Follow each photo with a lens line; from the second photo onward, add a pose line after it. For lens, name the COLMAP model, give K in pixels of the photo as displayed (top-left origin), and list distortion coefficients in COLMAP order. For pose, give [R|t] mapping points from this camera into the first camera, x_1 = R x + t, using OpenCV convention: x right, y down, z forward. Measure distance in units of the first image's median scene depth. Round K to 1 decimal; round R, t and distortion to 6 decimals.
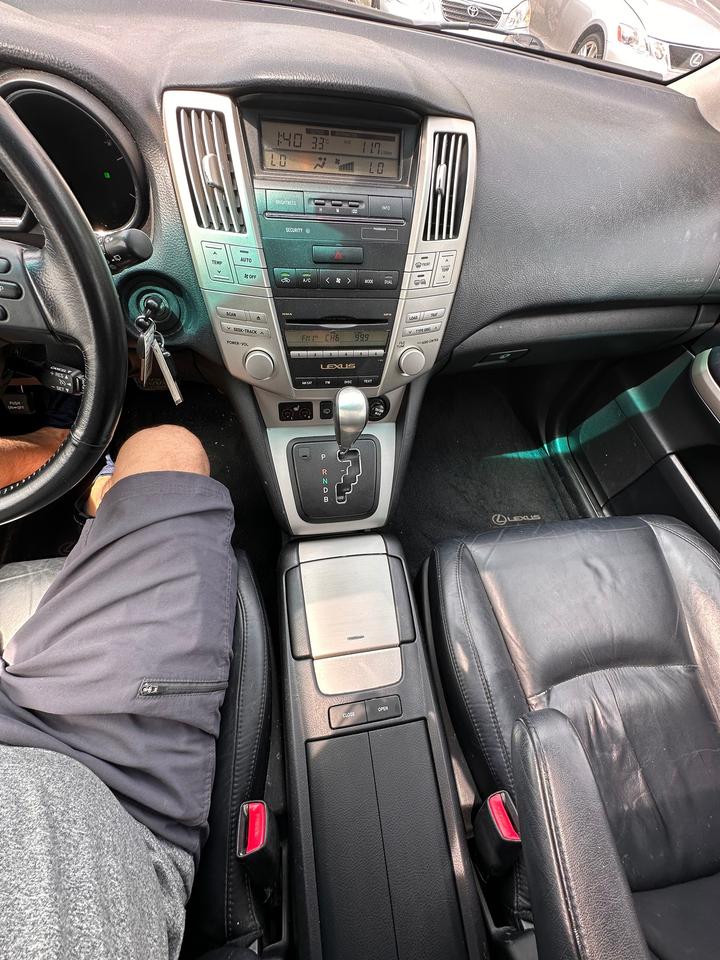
lens RADIAL K [[386.3, 0, 360.9], [0, 386.3, 477.8], [0, 0, 1]] dist [-0.003680, 0.000530]
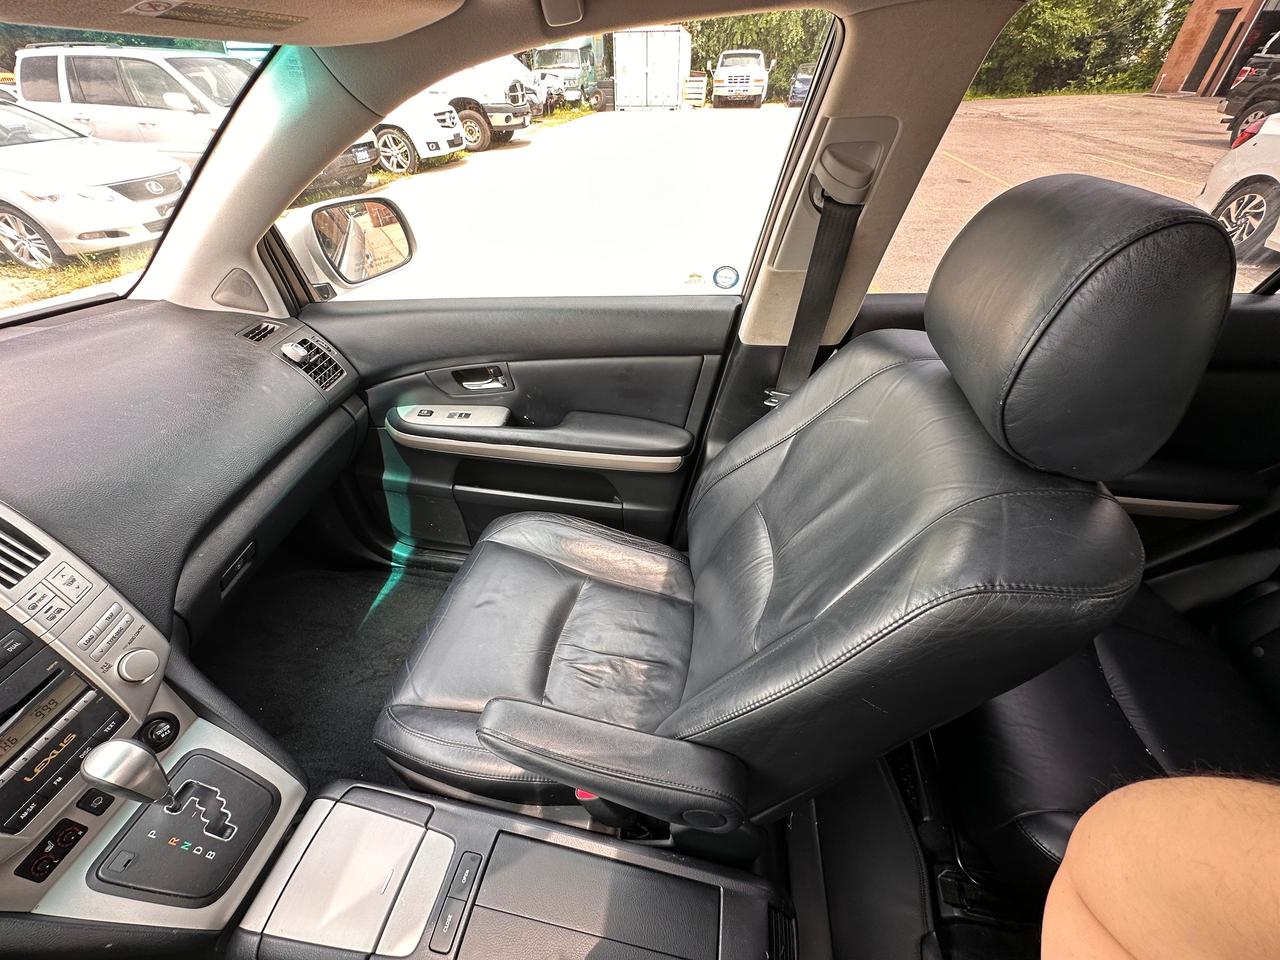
lens RADIAL K [[515.1, 0, 639.9], [0, 515.1, 477.8], [0, 0, 1]] dist [-0.003680, 0.000530]
pose [[0.329291, -0.679465, 0.655664, 0.034641], [0.822434, 0.547520, 0.154348, 0.212158], [-0.463863, 0.488415, 0.739108, -0.565769]]
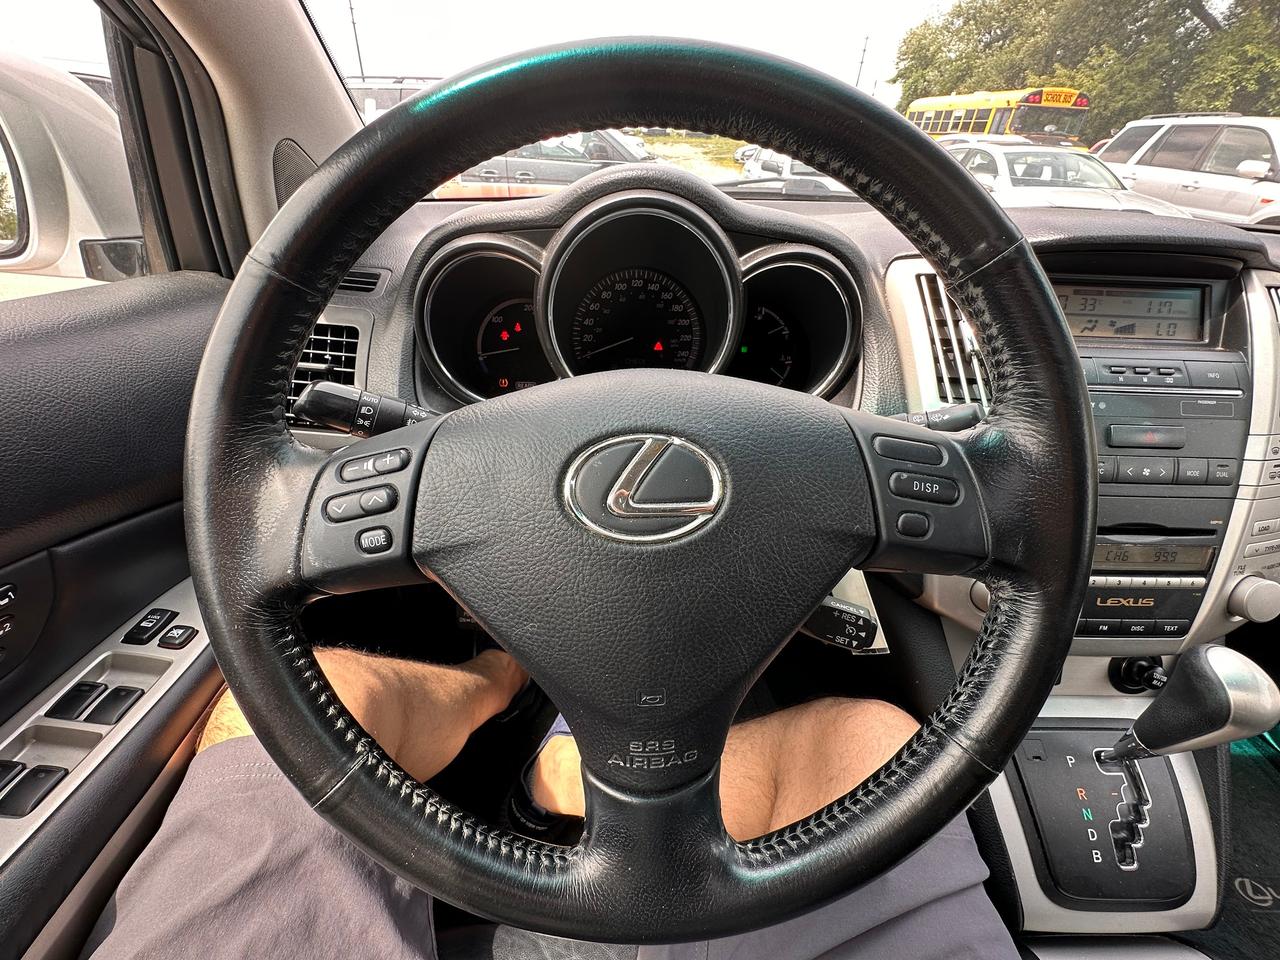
lens RADIAL K [[515.1, 0, 637.4], [0, 515.1, 478.4], [0, 0, 1]] dist [-0.003680, 0.000530]
pose [[0.985668, 0.014222, -0.168099, -0.652562], [-0.083753, 0.906221, -0.414425, -0.071952], [0.146441, 0.422564, 0.894424, 0.111609]]
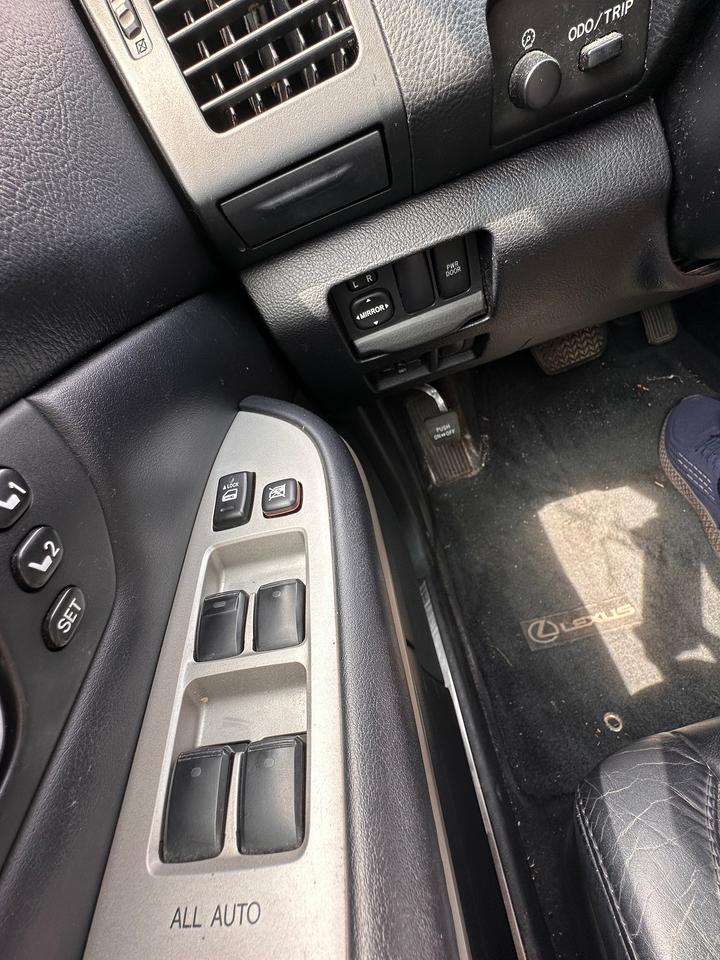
lens RADIAL K [[386.3, 0, 360.7], [0, 386.3, 478.3], [0, 0, 1]] dist [-0.003680, 0.000530]
pose [[0.895808, -0.270133, -0.352924, -1.208294], [0.235814, 0.961984, -0.137761, -0.068532], [0.376721, 0.040183, 0.925455, 0.460571]]
